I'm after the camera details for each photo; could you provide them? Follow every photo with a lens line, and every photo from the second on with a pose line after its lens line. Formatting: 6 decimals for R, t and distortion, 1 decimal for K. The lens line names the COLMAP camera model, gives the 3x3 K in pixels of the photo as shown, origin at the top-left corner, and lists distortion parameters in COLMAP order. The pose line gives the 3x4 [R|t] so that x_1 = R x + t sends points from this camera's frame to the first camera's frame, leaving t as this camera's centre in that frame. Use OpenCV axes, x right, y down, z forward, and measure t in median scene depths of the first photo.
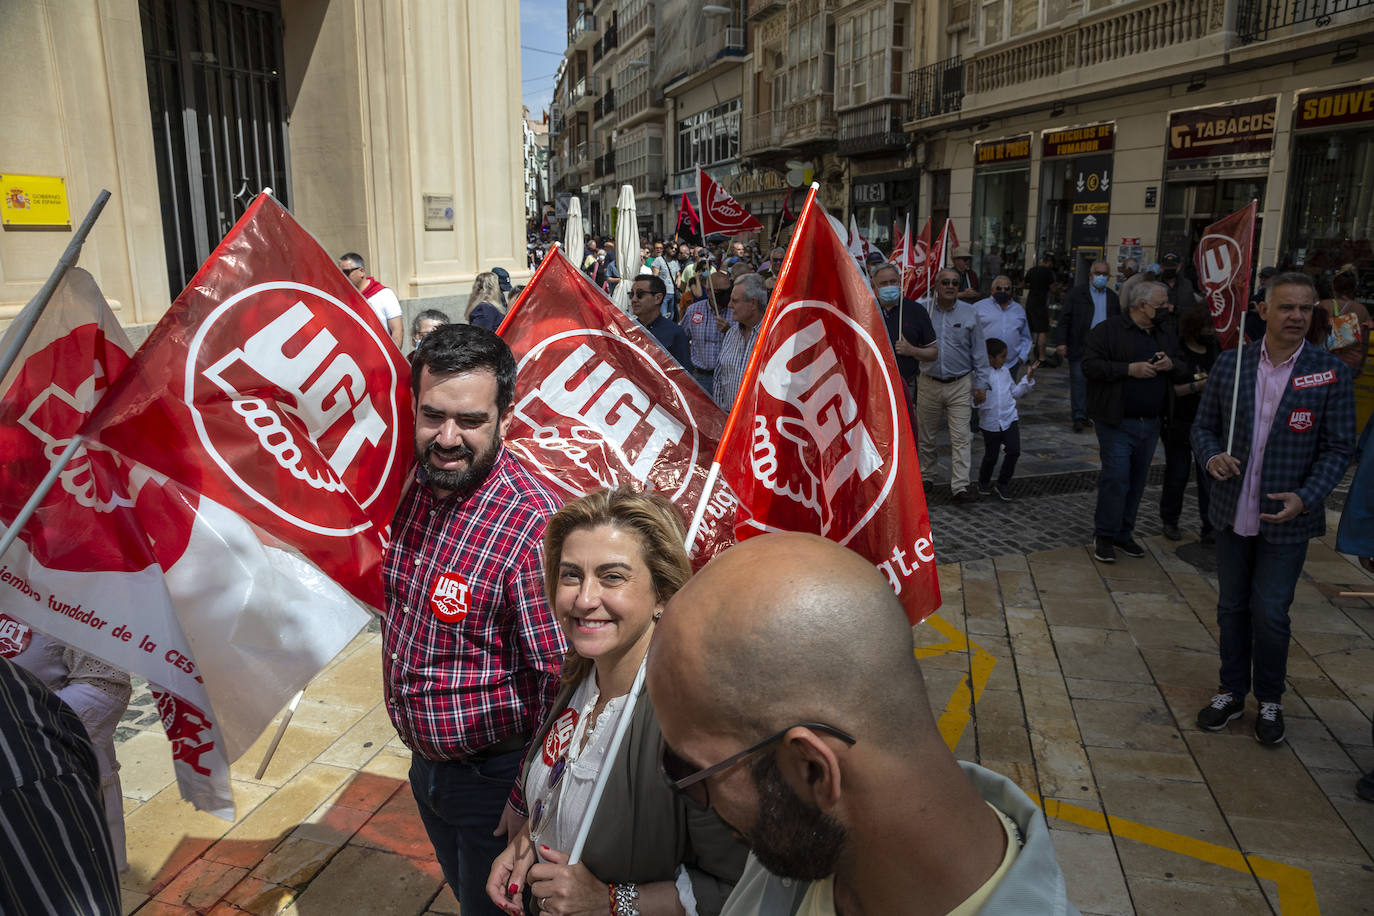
lens RADIAL K [[934.0, 0, 693.5], [0, 934.0, 479.1], [0, 0, 1]] dist [-0.126952, 0.065418]
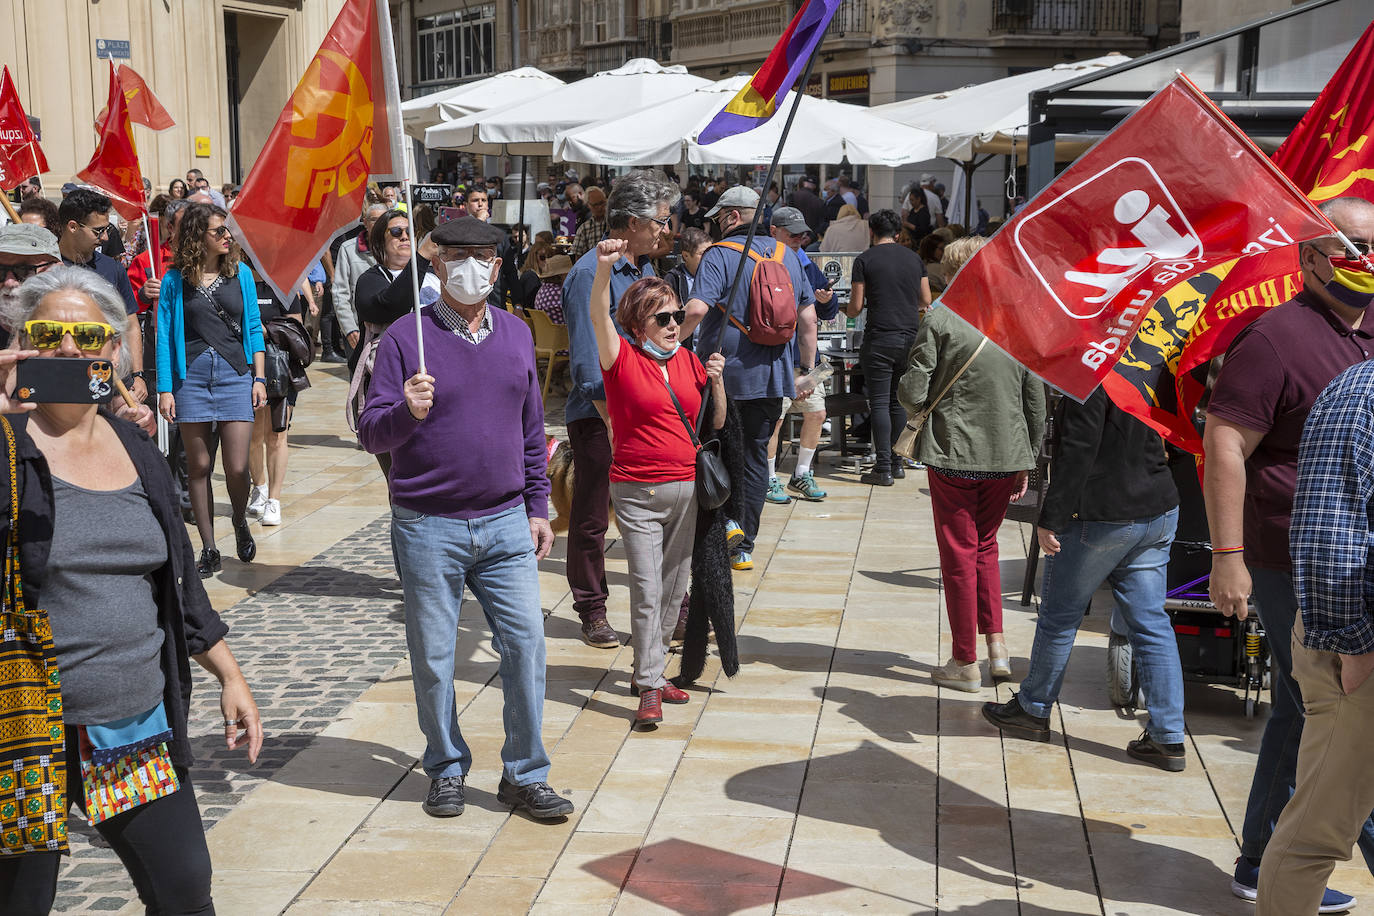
lens RADIAL K [[2182.3, 0, 704.1], [0, 2182.3, 459.4], [0, 0, 1]] dist [0.220820, -0.008507]
pose [[0.991812, -0.013501, 0.126992, -0.027979], [0.029157, 0.992072, -0.122244, 0.348096], [-0.124335, 0.124946, 0.984342, -1.323794]]
